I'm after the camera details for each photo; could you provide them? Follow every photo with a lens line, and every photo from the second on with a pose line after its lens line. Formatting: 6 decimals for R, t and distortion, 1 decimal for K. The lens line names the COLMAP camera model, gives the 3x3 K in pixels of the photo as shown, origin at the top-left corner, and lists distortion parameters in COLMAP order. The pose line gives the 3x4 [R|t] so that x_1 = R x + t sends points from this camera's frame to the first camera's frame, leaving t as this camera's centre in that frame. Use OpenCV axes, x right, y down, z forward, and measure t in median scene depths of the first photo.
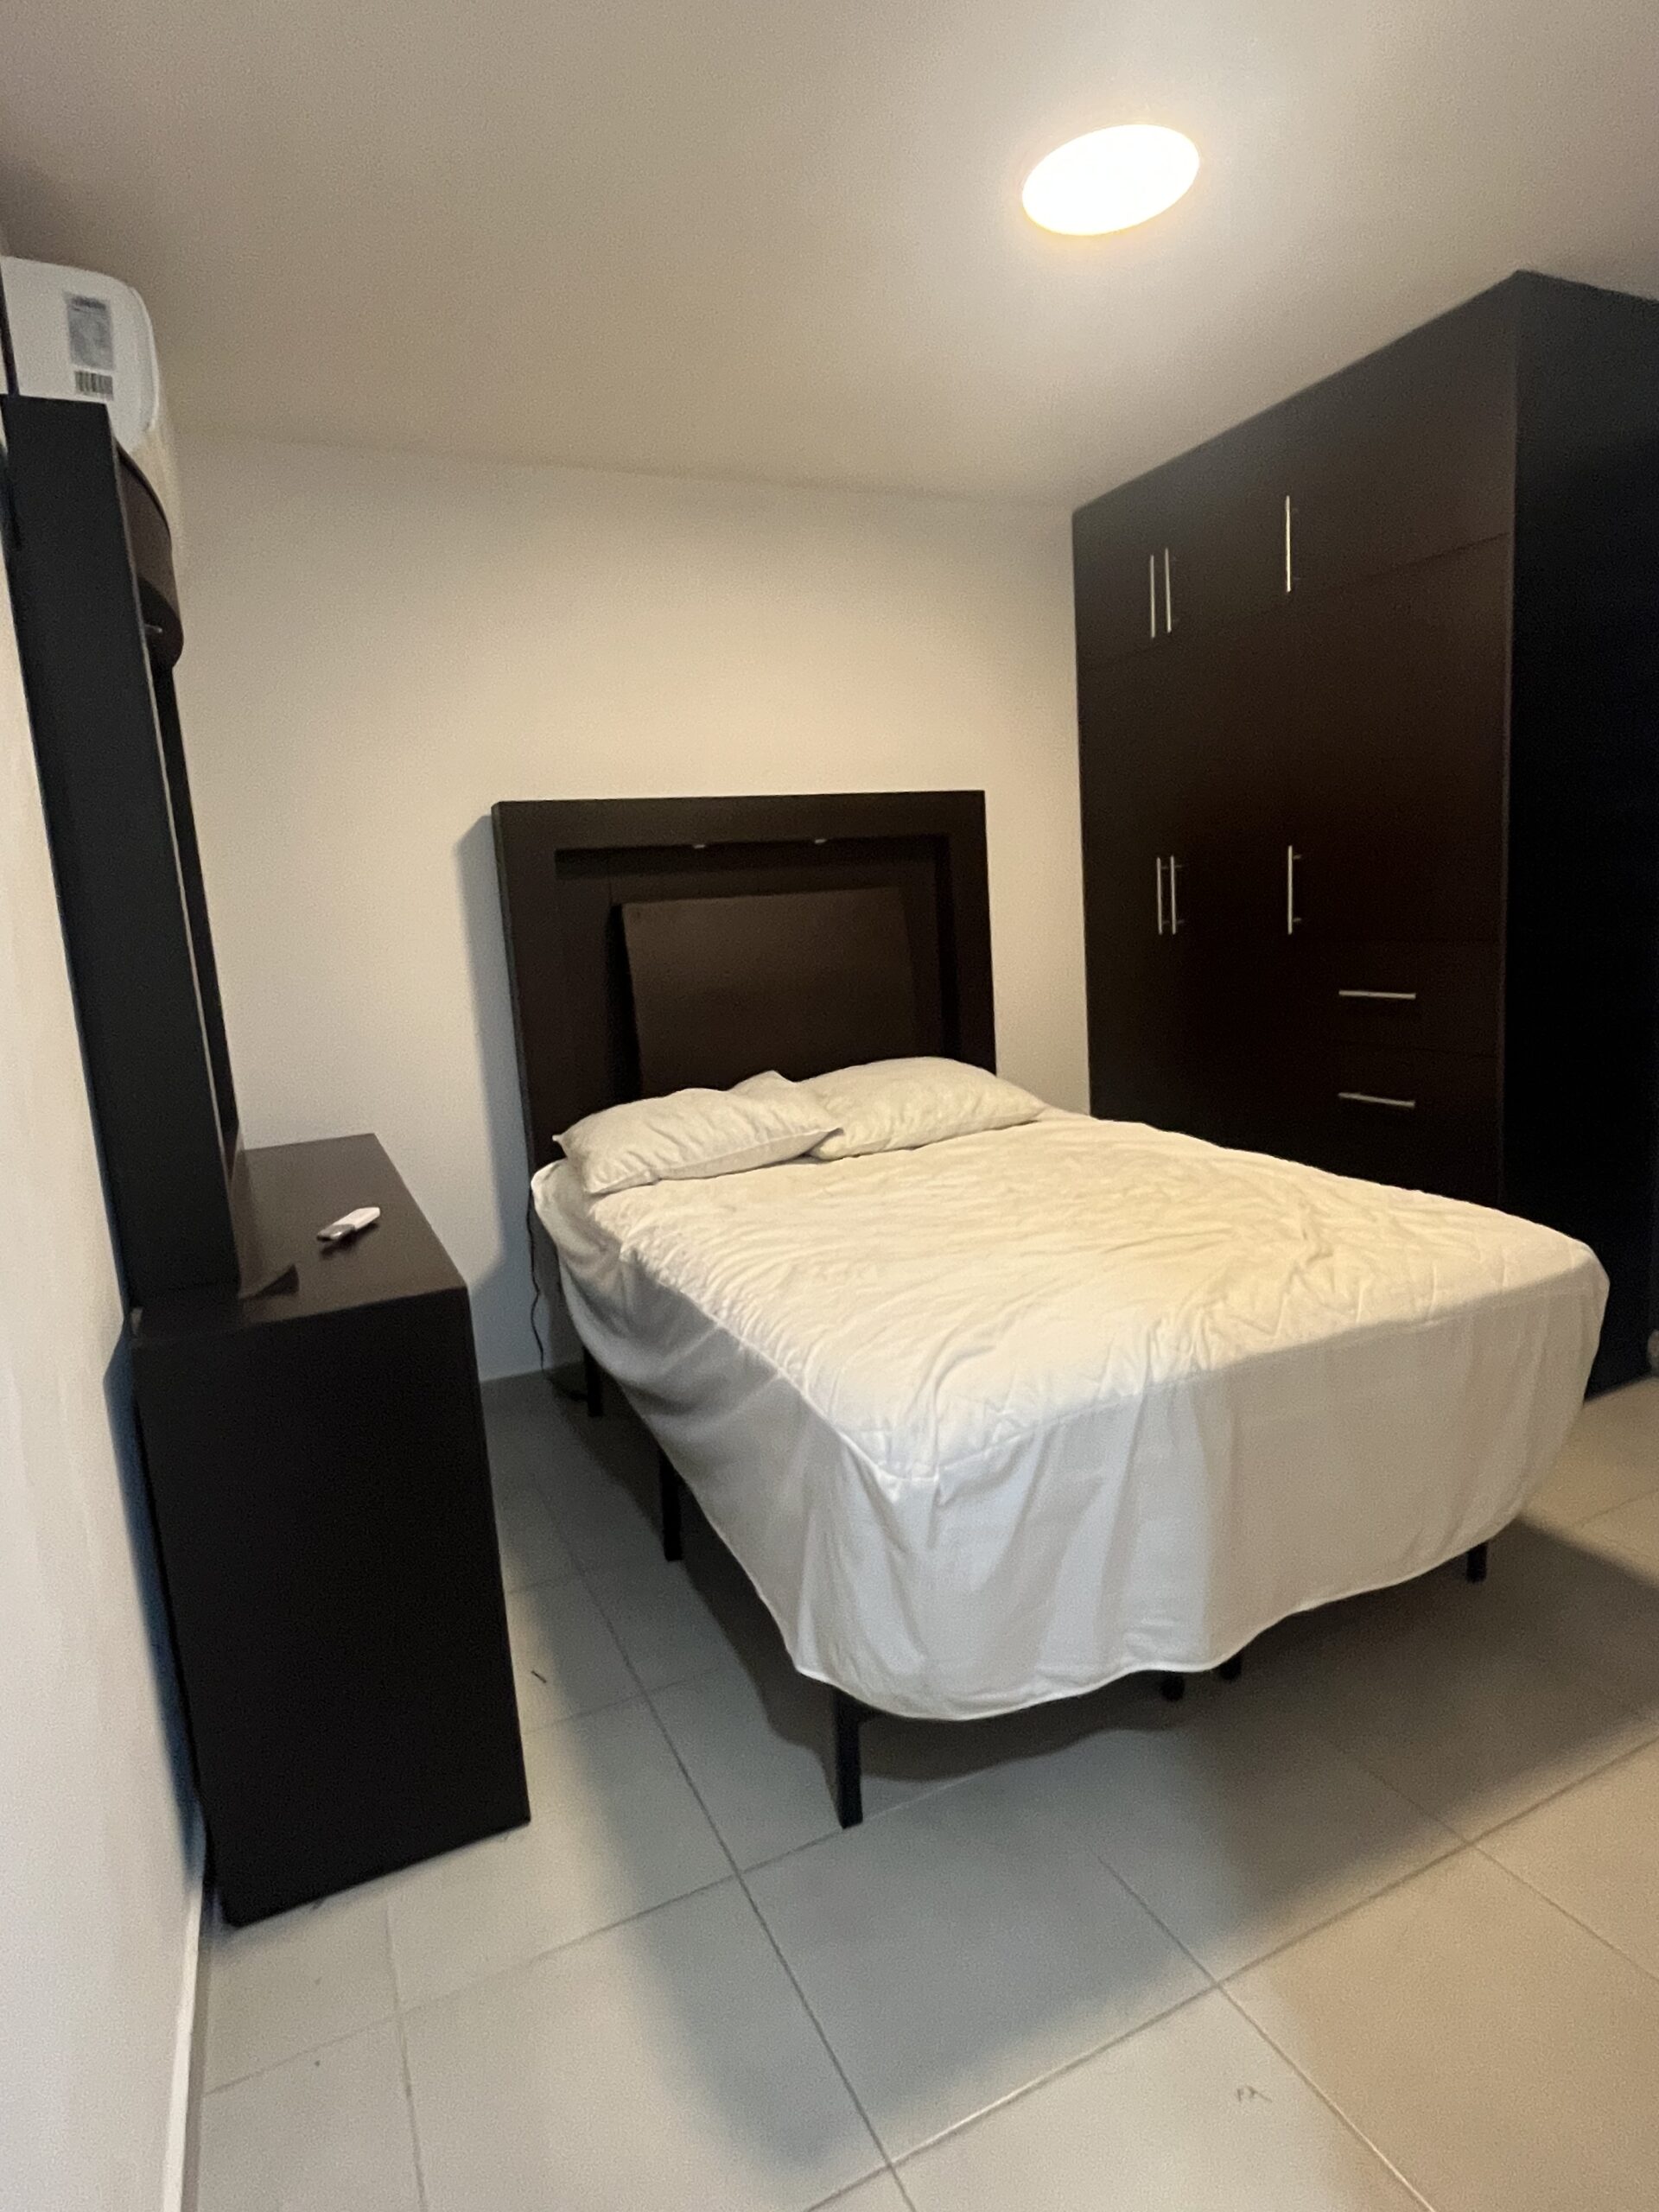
lens RADIAL K [[1222.0, 0, 829.5], [0, 1222.0, 1106.0], [0, 0, 1]] dist [0.001320, -0.001642]
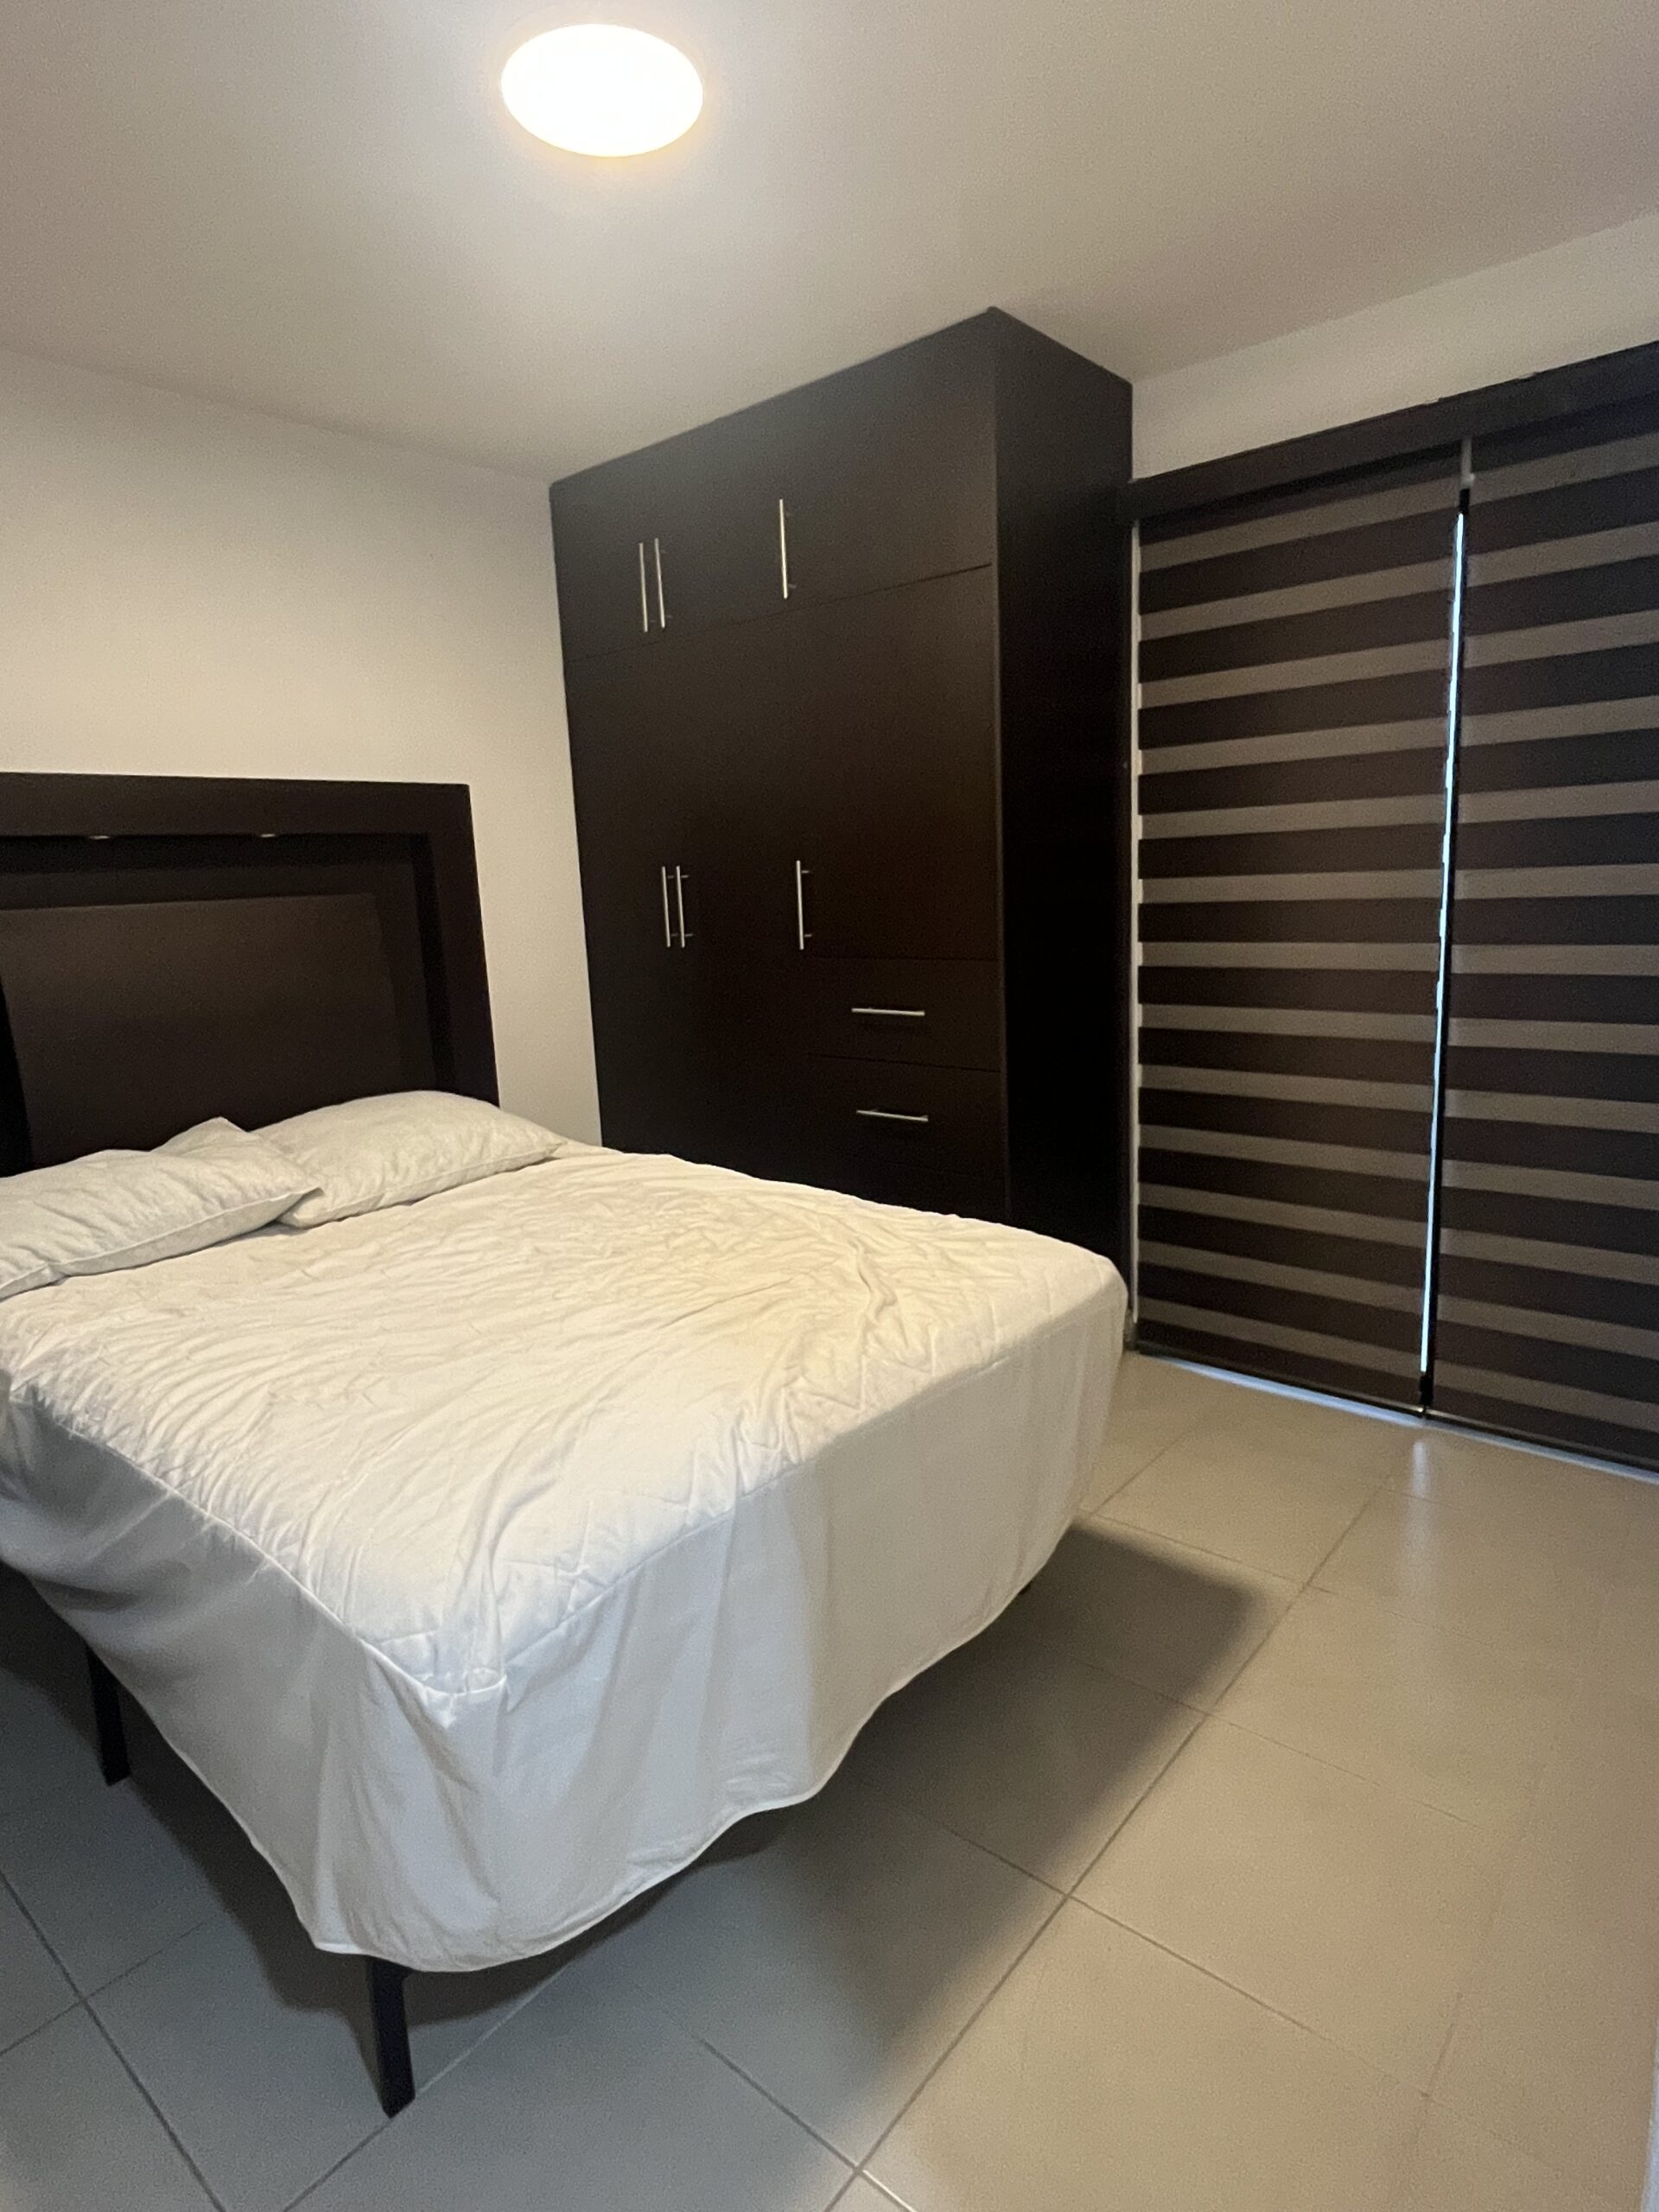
lens RADIAL K [[1222.0, 0, 829.5], [0, 1222.0, 1106.0], [0, 0, 1]] dist [0.001320, -0.001642]
pose [[0.911049, -0.054087, 0.408736, -0.015430], [0.052179, 0.998512, 0.015826, -0.046345], [-0.408984, 0.006909, 0.912515, 0.150859]]
